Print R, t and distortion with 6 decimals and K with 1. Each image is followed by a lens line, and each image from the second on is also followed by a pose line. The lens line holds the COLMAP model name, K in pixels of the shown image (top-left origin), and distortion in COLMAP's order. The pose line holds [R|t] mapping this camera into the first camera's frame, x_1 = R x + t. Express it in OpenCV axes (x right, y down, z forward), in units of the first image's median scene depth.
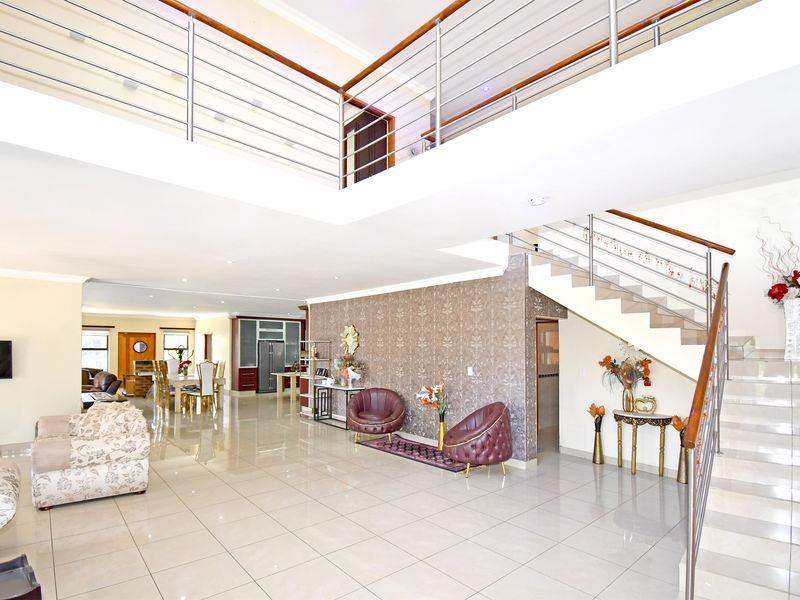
lens RADIAL K [[441.7, 0, 400.0], [0, 441.7, 321.4], [0, 0, 1]] dist [0.031191, -0.048410]
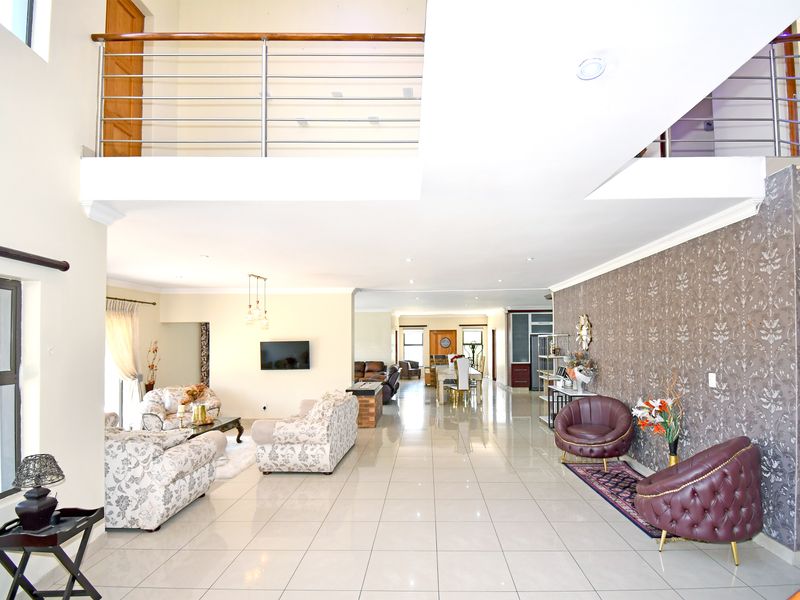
lens RADIAL K [[441.7, 0, 400.0], [0, 441.7, 321.4], [0, 0, 1]] dist [0.031191, -0.048410]
pose [[0.708384, -0.045573, -0.704354, 0.267271], [0.056904, 0.998353, -0.007365, 0.010005], [0.703529, -0.034863, 0.709811, 0.241443]]
